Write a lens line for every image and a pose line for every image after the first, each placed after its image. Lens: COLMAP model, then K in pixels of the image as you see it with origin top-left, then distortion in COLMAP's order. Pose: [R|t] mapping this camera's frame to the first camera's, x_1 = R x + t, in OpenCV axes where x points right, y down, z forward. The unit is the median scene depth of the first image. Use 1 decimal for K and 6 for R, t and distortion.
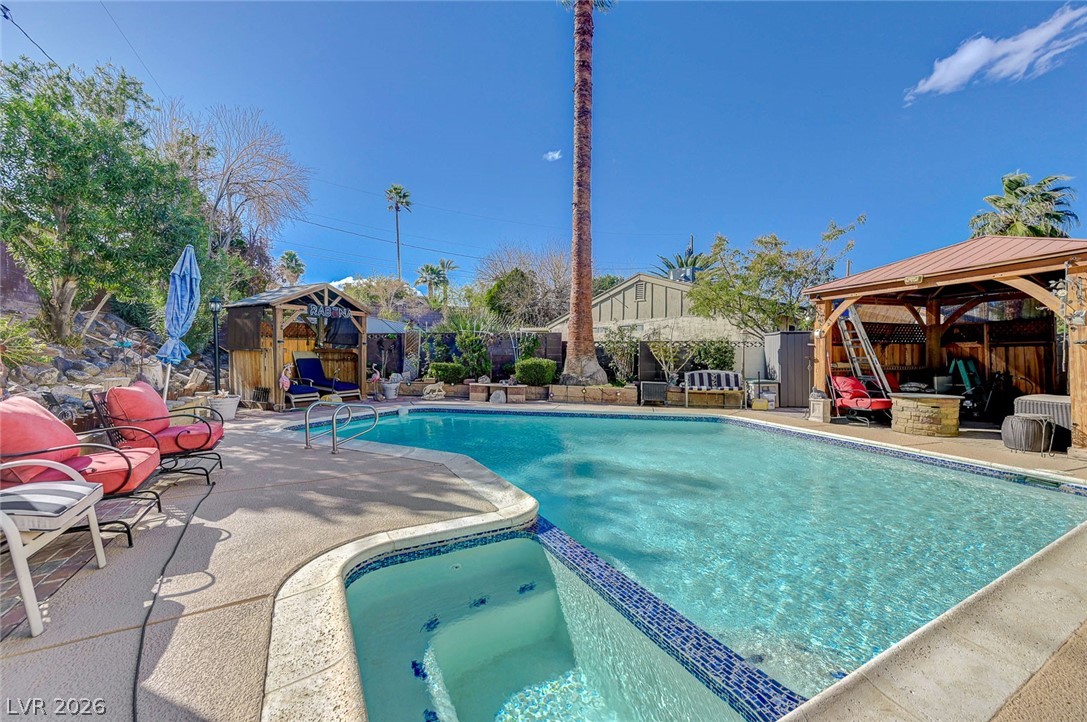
lens RADIAL K [[426.8, 0, 549.0], [0, 426.8, 362.4], [0, 0, 1]] dist [0.002113, -0.000004]
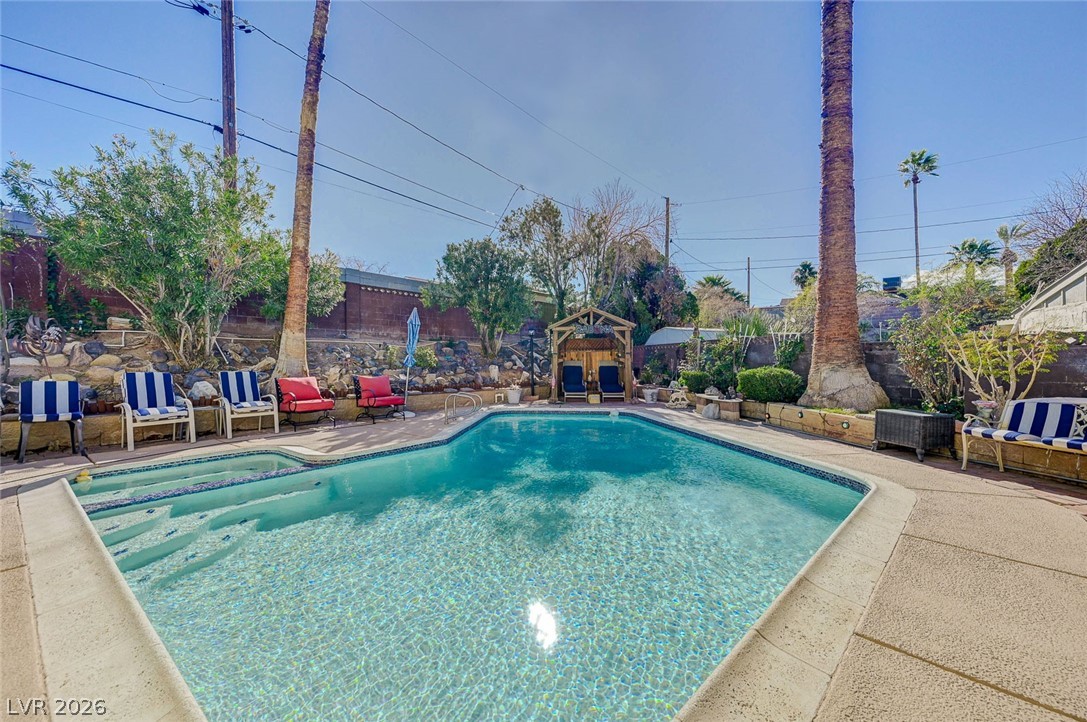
lens RADIAL K [[426.8, 0, 549.0], [0, 426.8, 362.4], [0, 0, 1]] dist [0.002113, -0.000004]
pose [[0.396305, -0.003661, -0.918112, 0.535349], [-0.016480, 0.999803, -0.011100, -0.003758], [0.917971, 0.019530, 0.396166, 0.330541]]
